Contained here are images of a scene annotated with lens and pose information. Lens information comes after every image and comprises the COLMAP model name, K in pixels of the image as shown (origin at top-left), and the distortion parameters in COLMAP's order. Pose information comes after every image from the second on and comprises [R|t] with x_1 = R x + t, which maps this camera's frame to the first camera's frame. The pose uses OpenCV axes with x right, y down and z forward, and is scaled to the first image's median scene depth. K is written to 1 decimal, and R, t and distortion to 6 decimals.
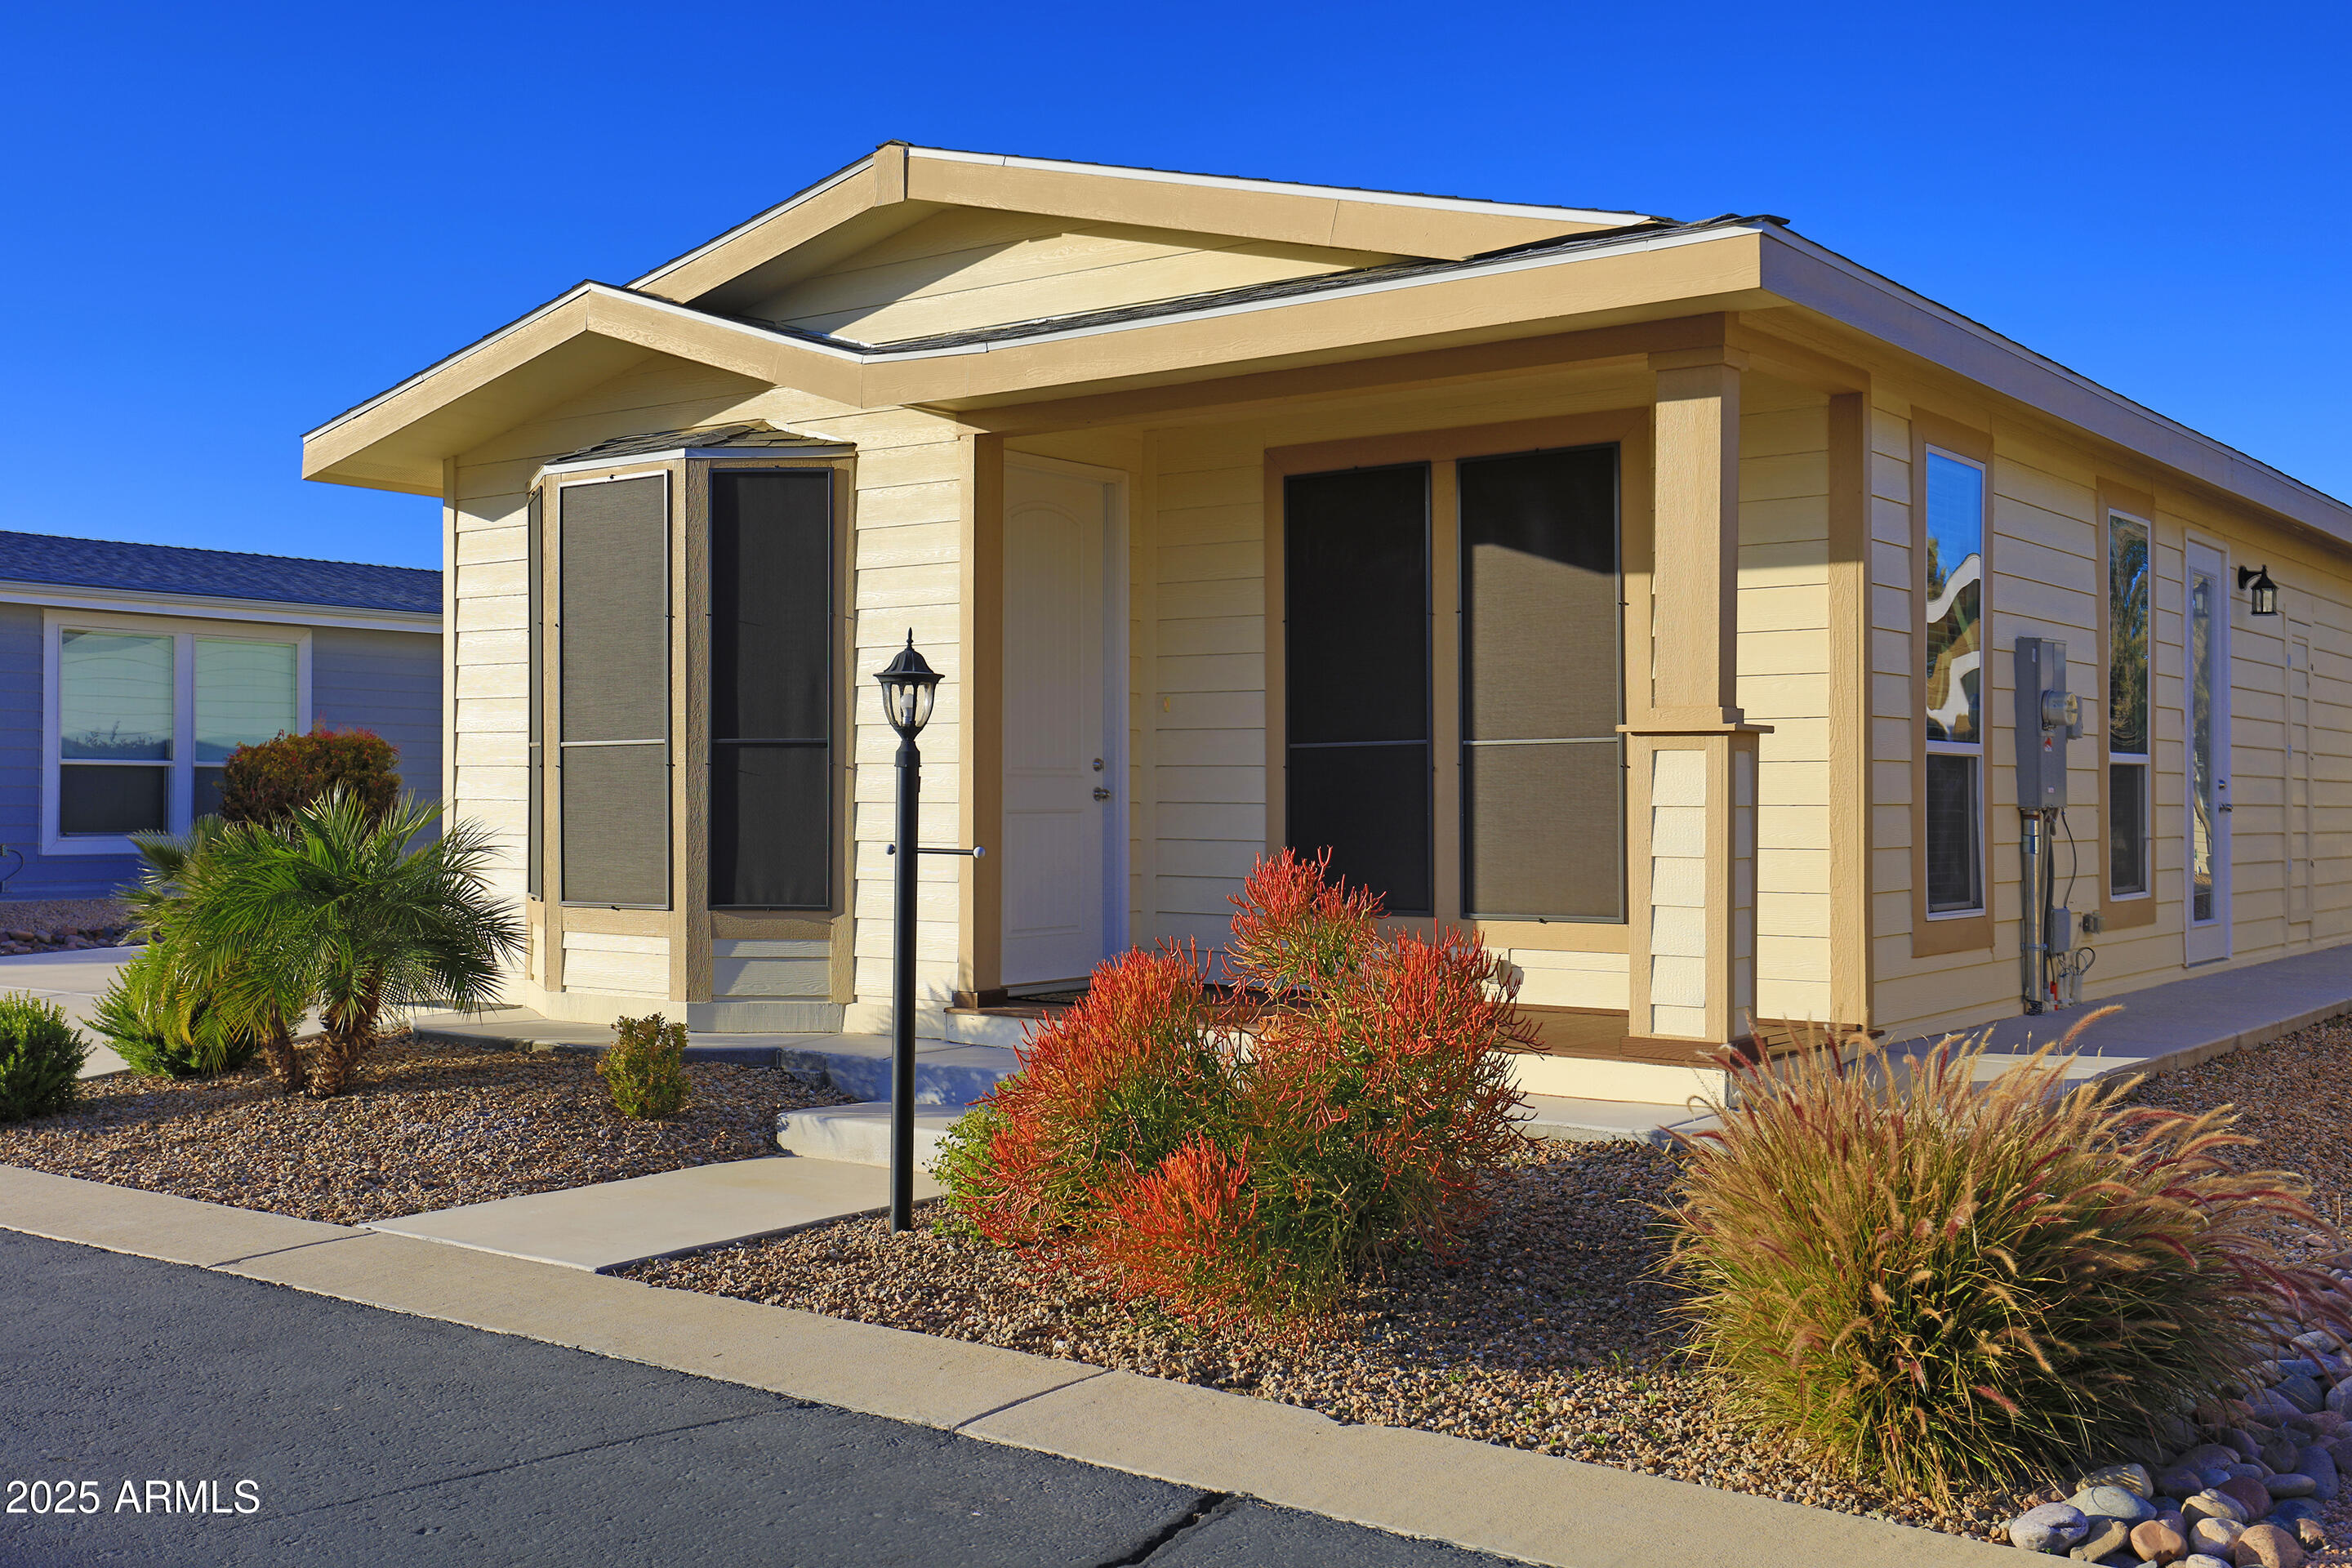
lens RADIAL K [[2368.0, 0, 1176.0], [0, 2368.0, 784.0], [0, 0, 1]] dist [0.004141, 0.001720]
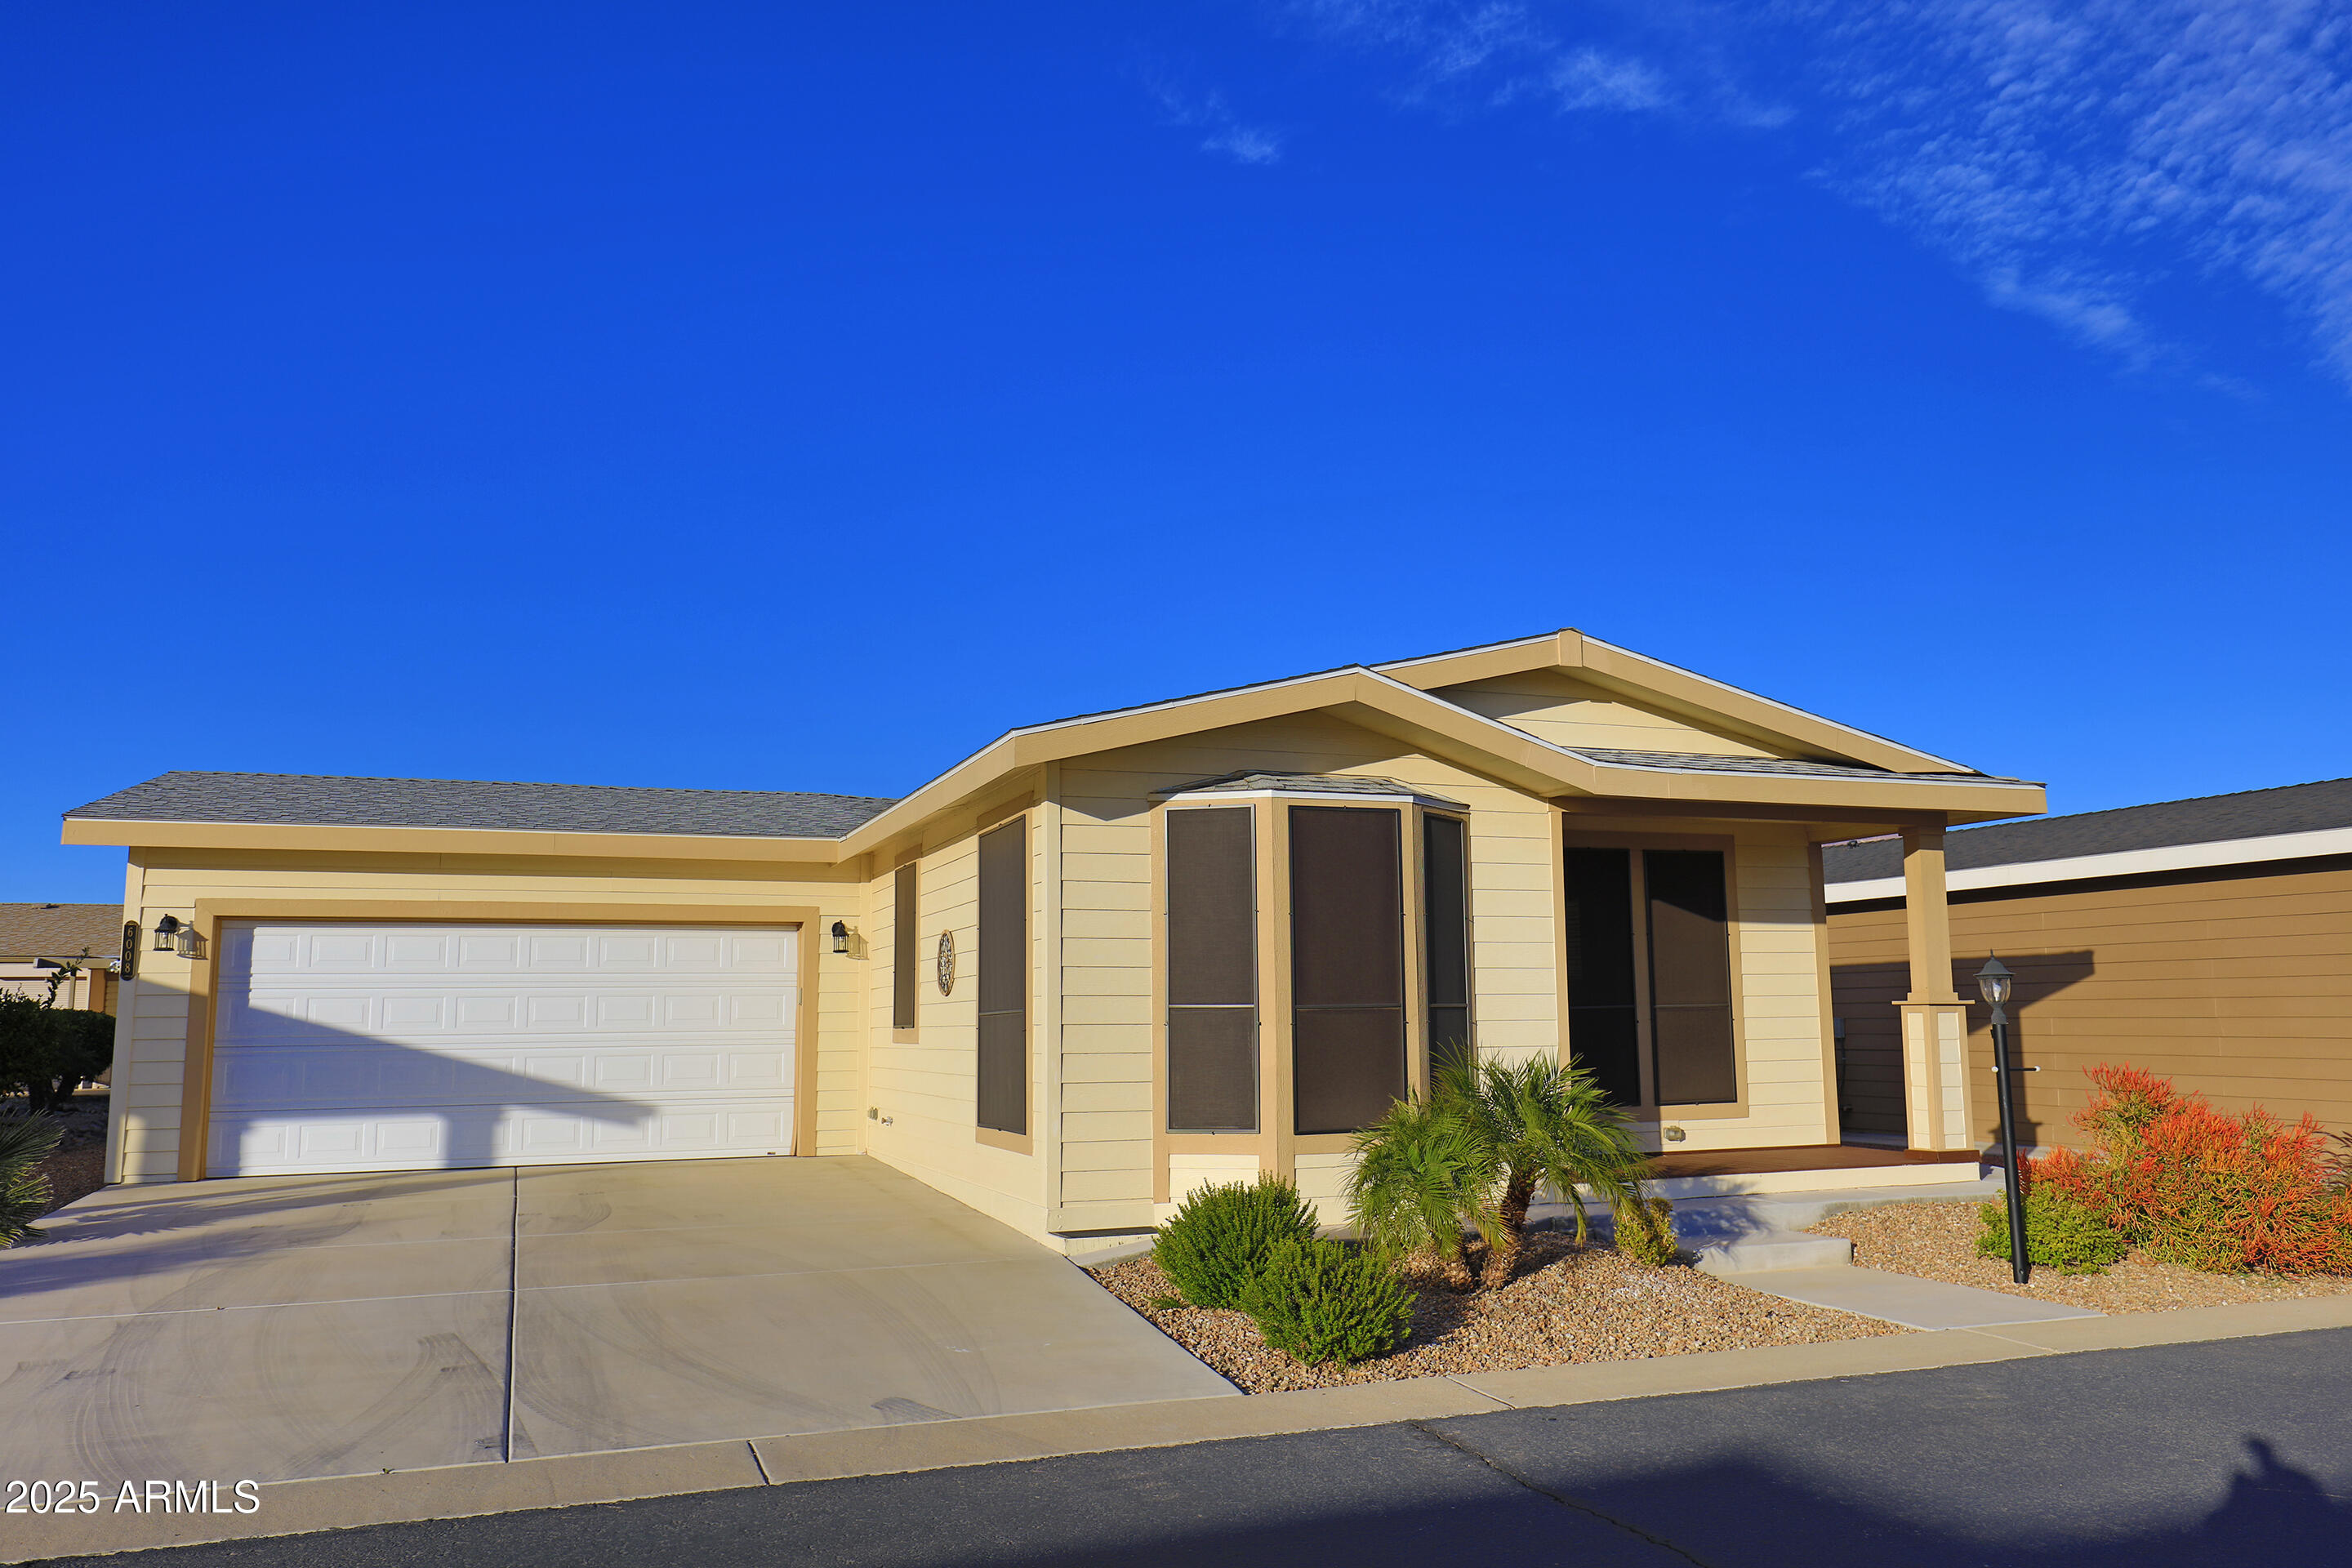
lens RADIAL K [[1681.9, 0, 1176.0], [0, 1681.9, 784.0], [0, 0, 1]] dist [0.004969, 0.001948]
pose [[0.538075, 0.115201, 0.834987, -1.164828], [0.009697, 0.989705, -0.142796, -0.006235], [-0.842841, 0.084931, 0.531419, 0.605320]]
